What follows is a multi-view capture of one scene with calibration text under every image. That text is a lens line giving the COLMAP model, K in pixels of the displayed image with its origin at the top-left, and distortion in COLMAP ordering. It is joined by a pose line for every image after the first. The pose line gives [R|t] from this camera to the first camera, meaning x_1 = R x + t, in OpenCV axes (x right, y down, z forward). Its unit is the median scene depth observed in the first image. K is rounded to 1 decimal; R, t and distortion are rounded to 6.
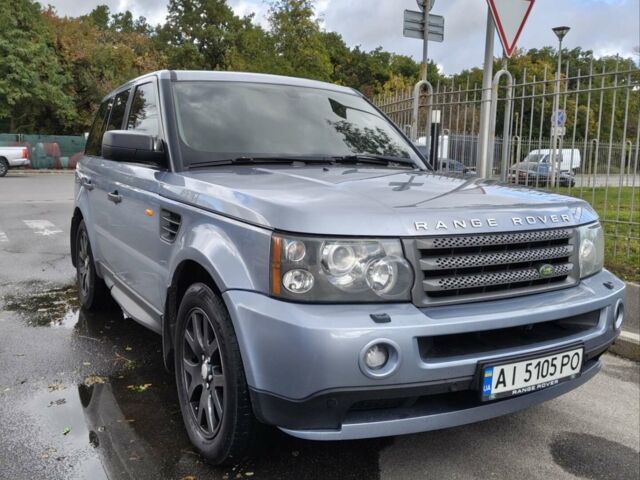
lens RADIAL K [[591.5, 0, 320.0], [0, 591.5, 240.0], [0, 0, 1]] dist [0.030247, 0.003877]
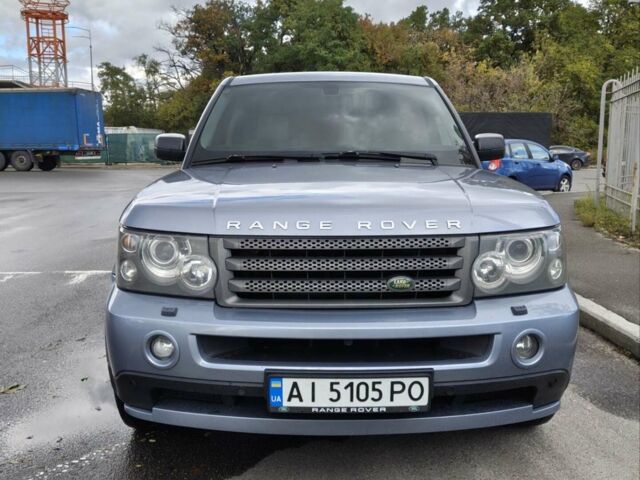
lens RADIAL K [[591.5, 0, 320.0], [0, 591.5, 240.0], [0, 0, 1]] dist [0.030247, 0.003877]
pose [[0.868290, 0.052868, -0.493232, 0.738188], [-0.046808, 0.998600, 0.024637, -0.028732], [0.493844, 0.001695, 0.869549, 0.195145]]
